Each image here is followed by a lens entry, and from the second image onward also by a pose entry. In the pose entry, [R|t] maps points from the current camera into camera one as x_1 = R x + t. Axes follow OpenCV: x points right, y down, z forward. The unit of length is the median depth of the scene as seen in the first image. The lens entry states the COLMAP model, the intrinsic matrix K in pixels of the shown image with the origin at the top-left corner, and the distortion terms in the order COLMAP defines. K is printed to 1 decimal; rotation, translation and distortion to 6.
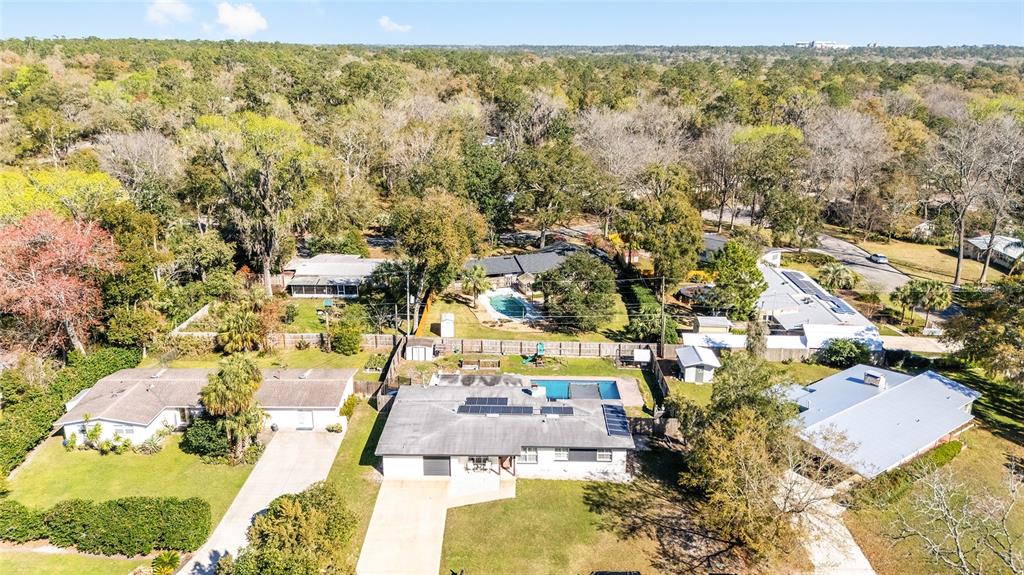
lens RADIAL K [[751.4, 0, 512.0], [0, 751.4, 287.5], [0, 0, 1]] dist [0.078840, -0.090495]
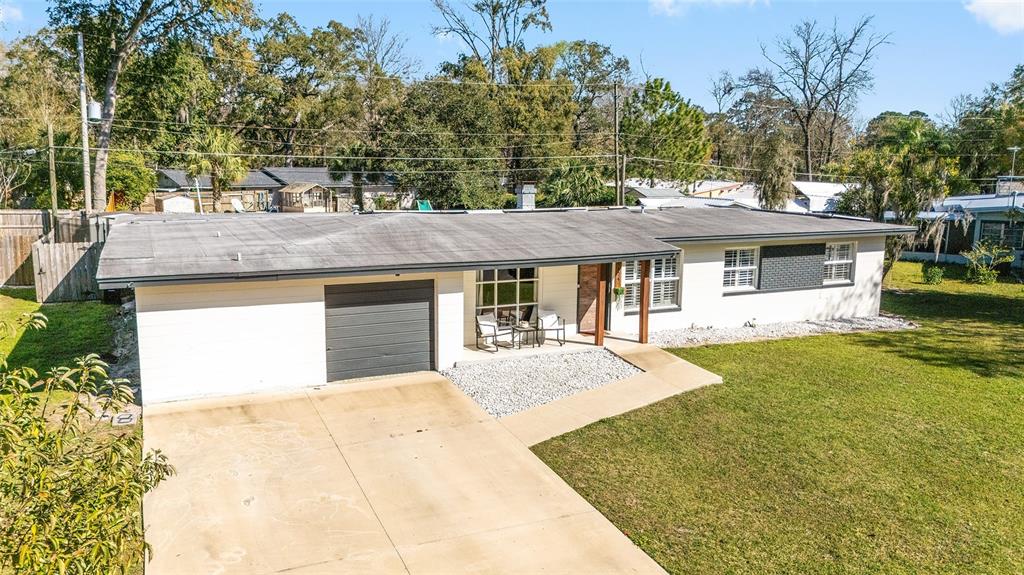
lens RADIAL K [[771.3, 0, 512.0], [0, 771.3, 287.5], [0, 0, 1]] dist [0.075967, -0.100067]
pose [[0.894267, -0.061625, 0.443271, -0.171162], [0.125137, 0.985398, -0.115461, 0.254935], [-0.429683, 0.158723, 0.888921, 0.750494]]
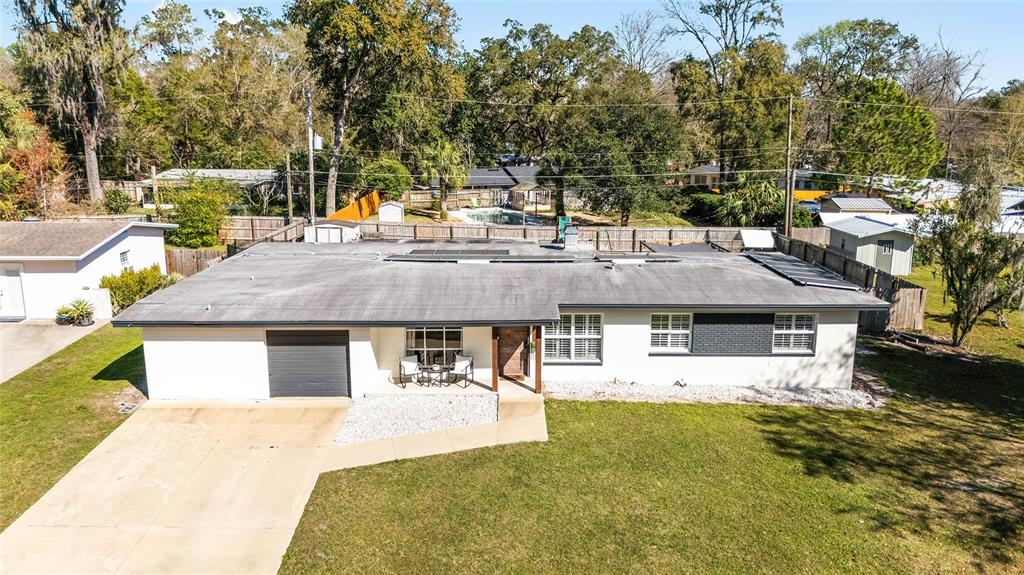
lens RADIAL K [[751.4, 0, 512.0], [0, 751.4, 287.5], [0, 0, 1]] dist [0.078840, -0.090495]
pose [[0.999539, -0.003336, 0.030172, -0.018858], [0.006283, 0.995157, -0.098094, 0.233973], [-0.029698, 0.098239, 0.994720, 0.653999]]
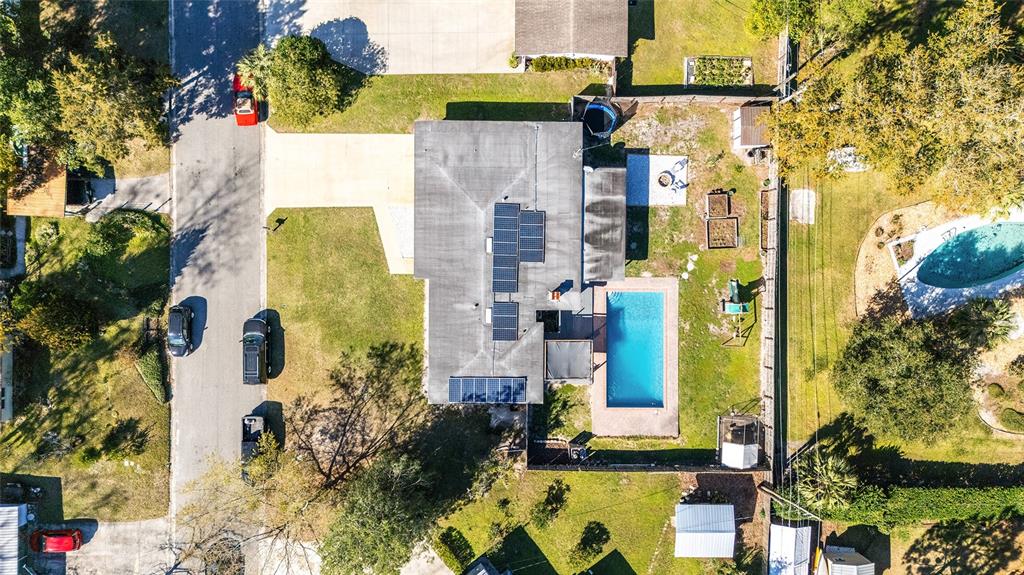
lens RADIAL K [[751.4, 0, 512.0], [0, 751.4, 287.5], [0, 0, 1]] dist [0.078840, -0.090495]
pose [[0.014369, 0.999828, -0.011719, 0.034664], [-0.329409, 0.015800, 0.944055, -0.668675], [0.944078, -0.009705, 0.329579, 0.785602]]
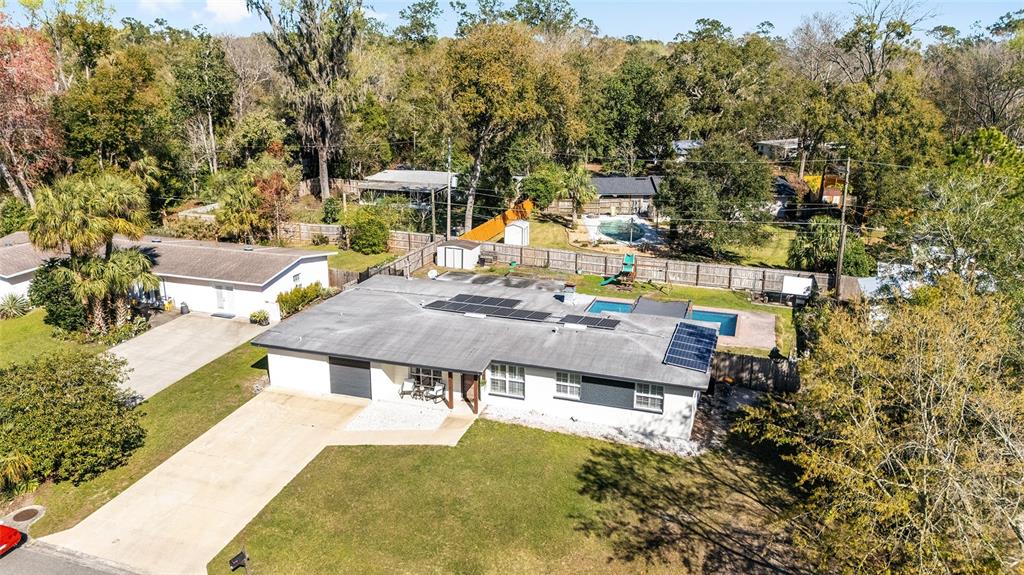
lens RADIAL K [[751.4, 0, 512.0], [0, 751.4, 287.5], [0, 0, 1]] dist [0.078840, -0.090495]
pose [[0.953555, 0.087233, -0.288310, 0.175533], [-0.095394, 0.995336, -0.014350, 0.163389], [0.285713, 0.041186, 0.957430, 0.480648]]
